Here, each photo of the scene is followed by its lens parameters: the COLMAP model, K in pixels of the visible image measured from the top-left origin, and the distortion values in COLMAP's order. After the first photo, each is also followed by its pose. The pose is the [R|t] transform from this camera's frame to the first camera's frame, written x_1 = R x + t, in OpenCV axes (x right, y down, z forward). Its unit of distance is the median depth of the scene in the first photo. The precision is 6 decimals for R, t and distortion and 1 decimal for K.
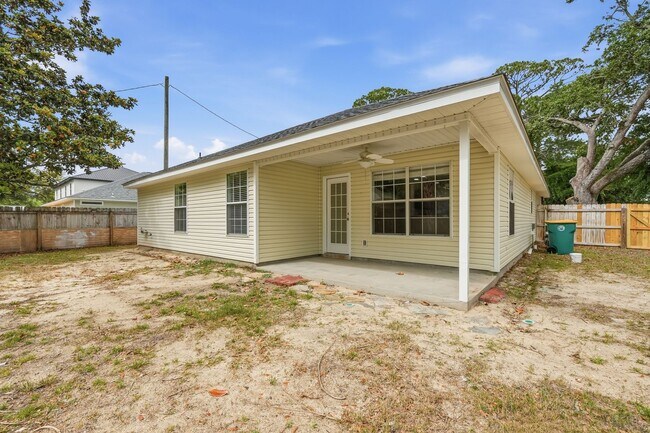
lens RADIAL K [[283.9, 0, 326.7], [0, 283.9, 217.8], [0, 0, 1]] dist [-0.001439, -0.000021]
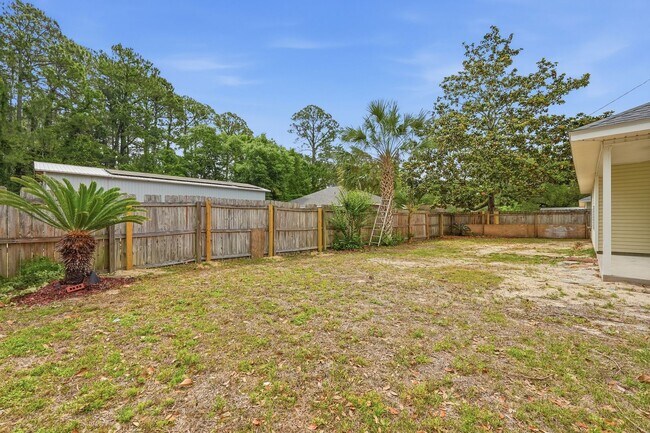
lens RADIAL K [[271.9, 0, 325.9], [0, 271.9, 223.4], [0, 0, 1]] dist [-0.001209, -0.000072]
pose [[-0.065538, 0.013161, -0.997763, 0.979266], [0.010746, 0.999864, 0.012483, 0.005358], [0.997792, -0.009904, -0.065671, -0.148229]]
